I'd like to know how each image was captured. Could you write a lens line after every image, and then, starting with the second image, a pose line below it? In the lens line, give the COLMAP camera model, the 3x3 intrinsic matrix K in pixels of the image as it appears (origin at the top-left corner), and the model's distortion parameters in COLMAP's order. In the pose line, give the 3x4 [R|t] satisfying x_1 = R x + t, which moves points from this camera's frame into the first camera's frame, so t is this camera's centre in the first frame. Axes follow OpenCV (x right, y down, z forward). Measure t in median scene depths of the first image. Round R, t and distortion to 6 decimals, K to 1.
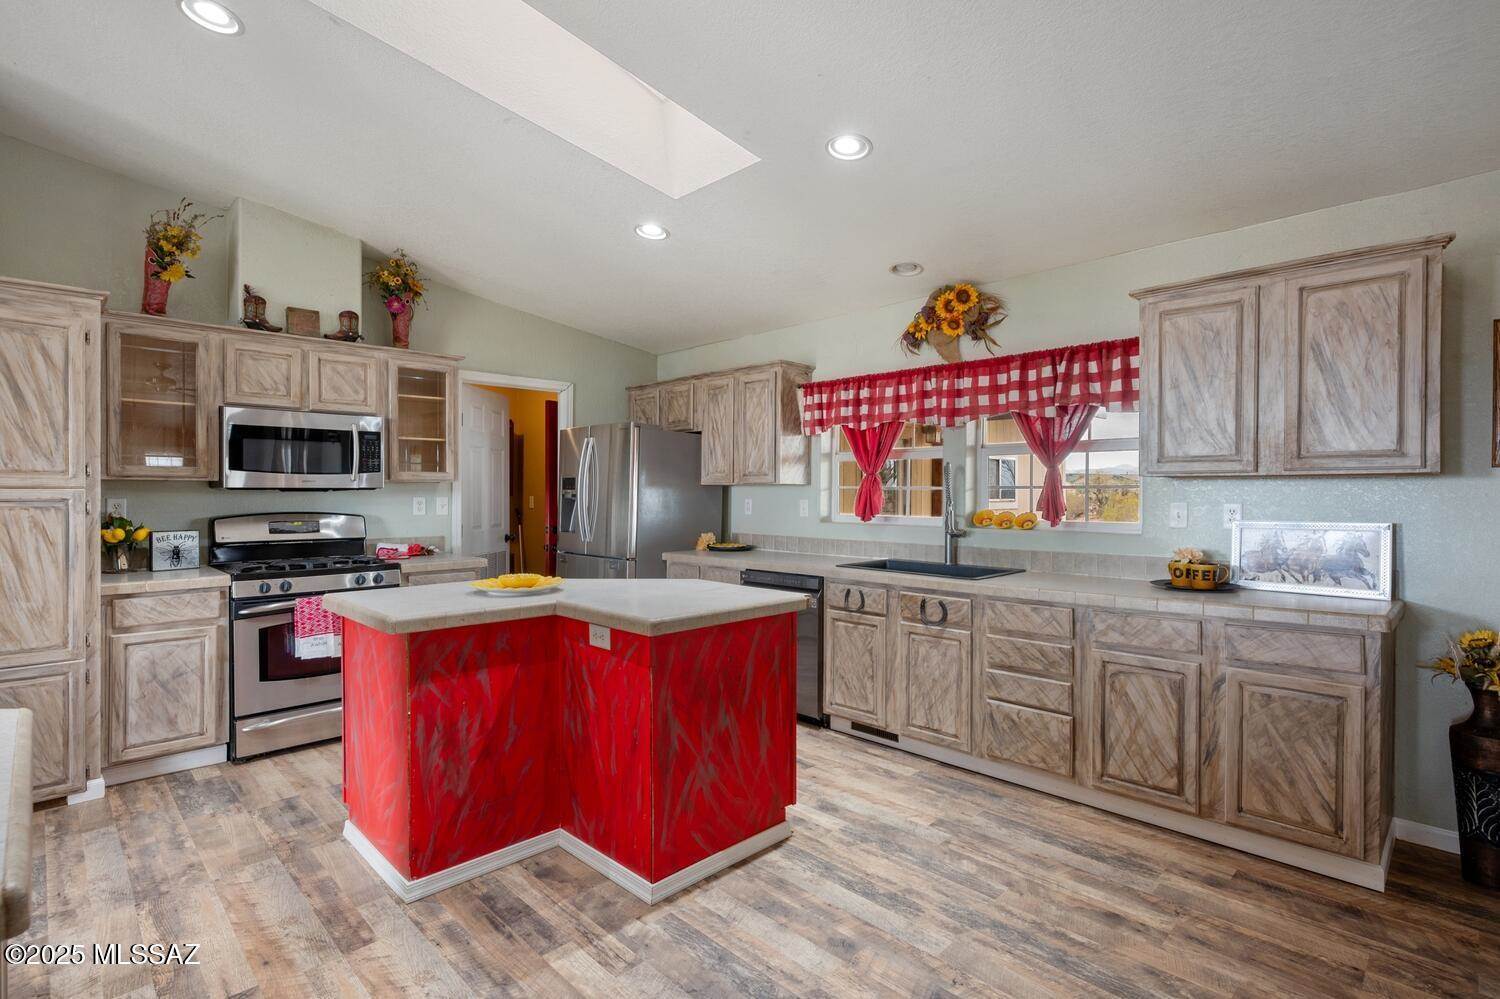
lens RADIAL K [[718.7, 0, 750.0], [0, 718.7, 499.5], [0, 0, 1]] dist [0.000652, 0.000212]
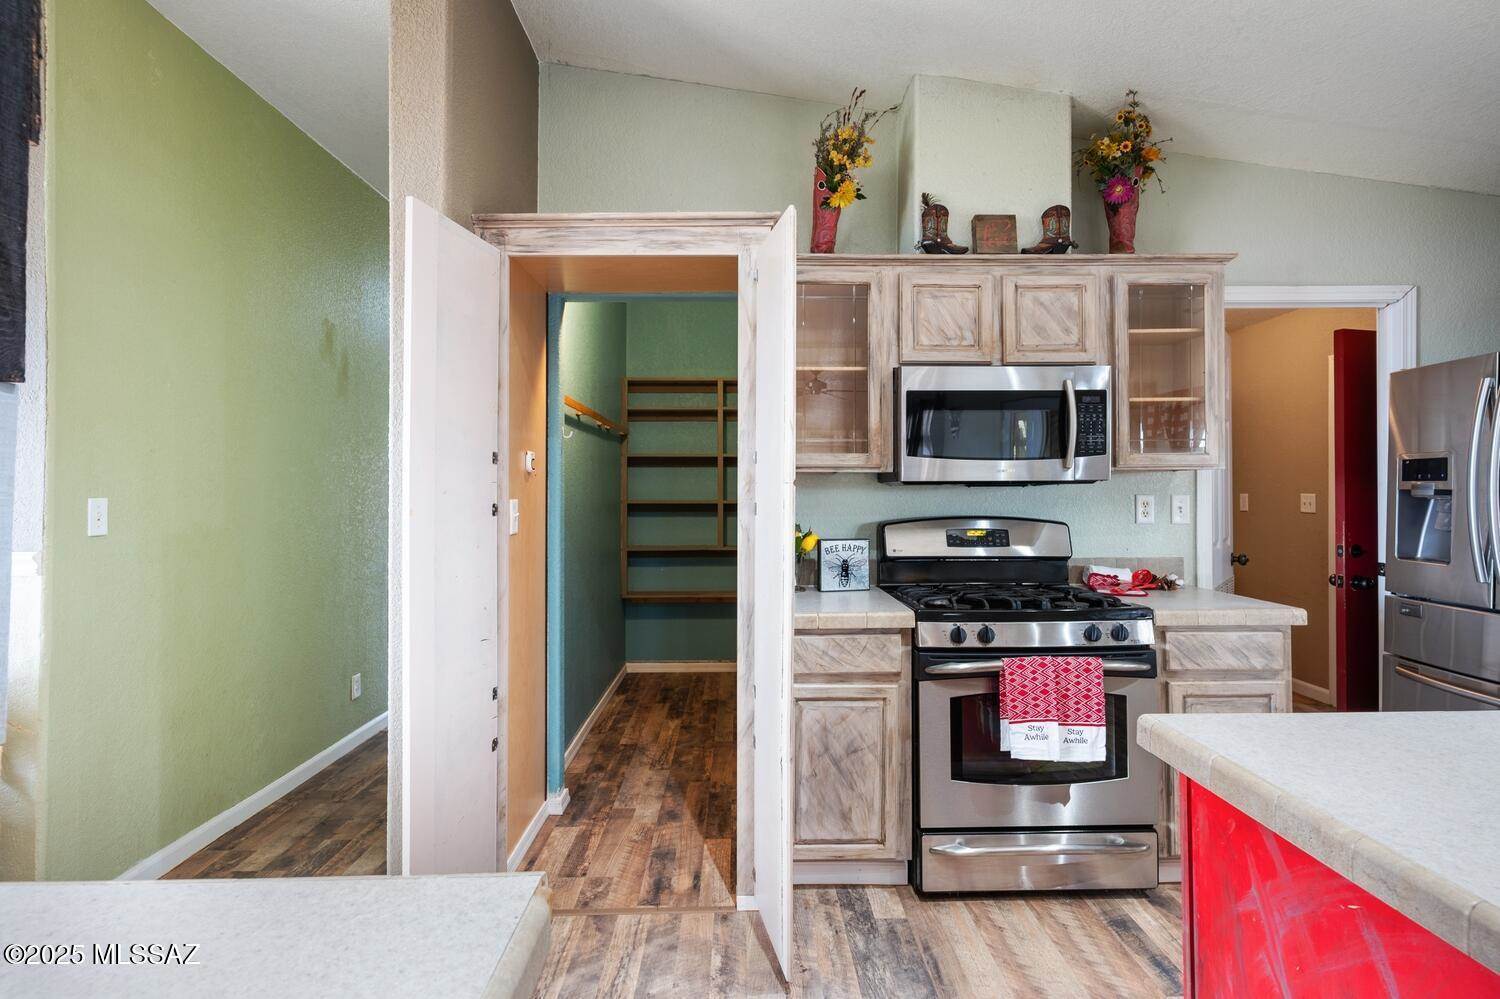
lens RADIAL K [[728.5, 0, 749.3], [0, 728.5, 489.5], [0, 0, 1]] dist [-0.001288, -0.000129]
pose [[0.719413, -0.004997, -0.694565, -0.339773], [-0.002060, 0.999954, -0.009327, -0.001534], [0.694580, 0.008141, 0.719370, 0.380501]]
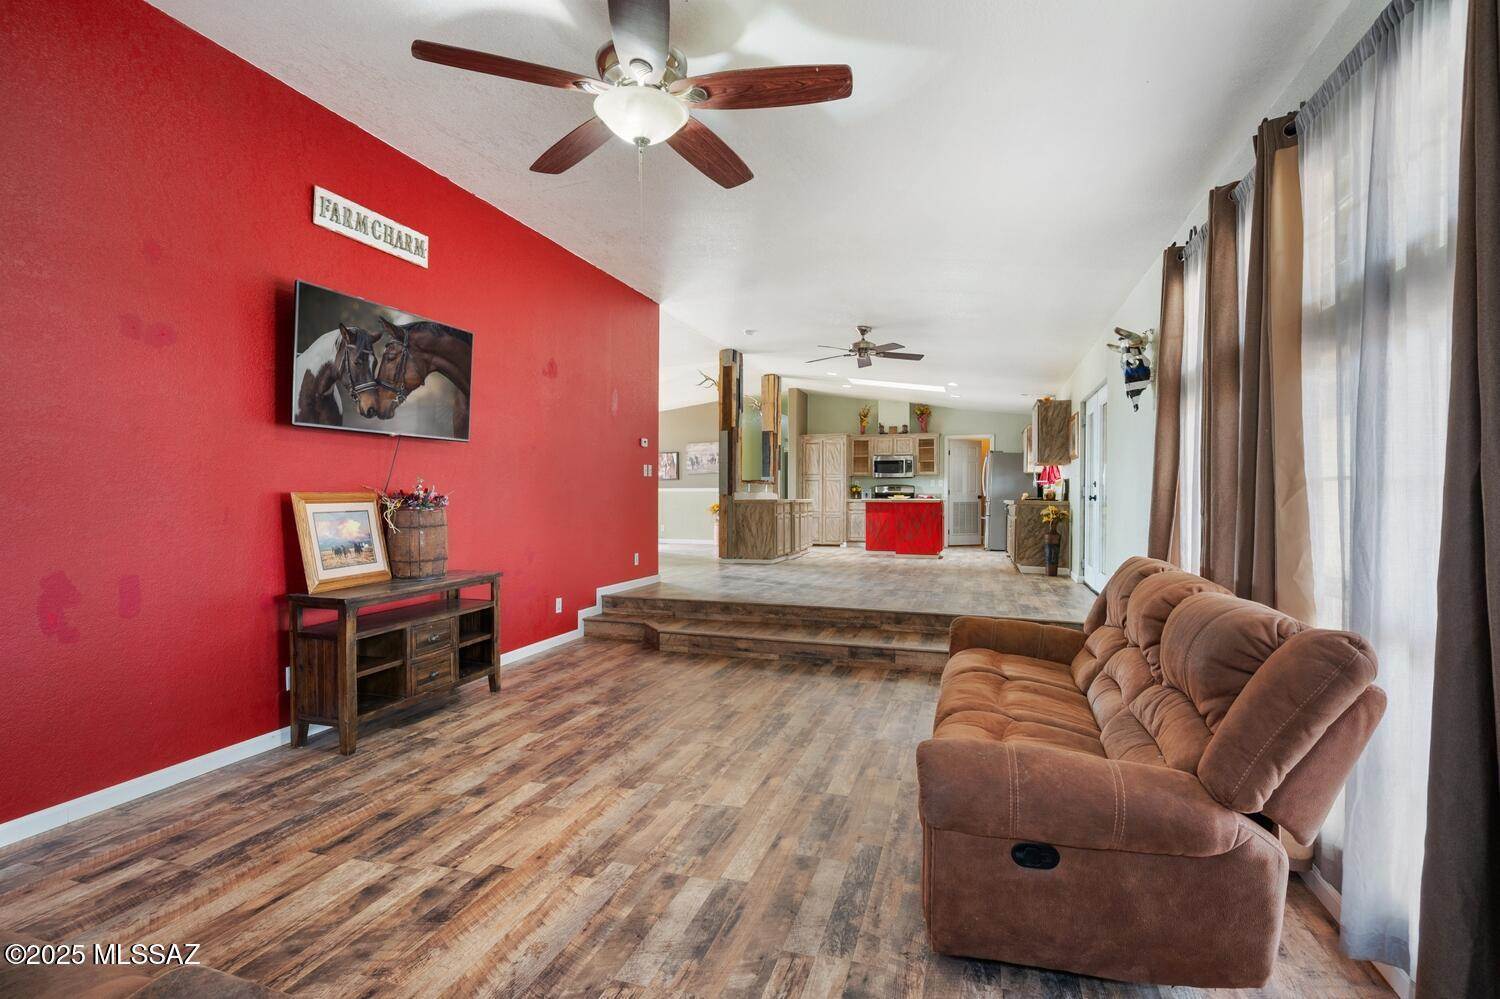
lens RADIAL K [[728.5, 0, 749.3], [0, 728.5, 489.5], [0, 0, 1]] dist [-0.001288, -0.000129]
pose [[0.475472, 0.000285, -0.879731, 2.348652], [-0.011276, 0.999920, -0.005771, 0.077370], [0.879658, 0.012663, 0.475438, -1.412419]]
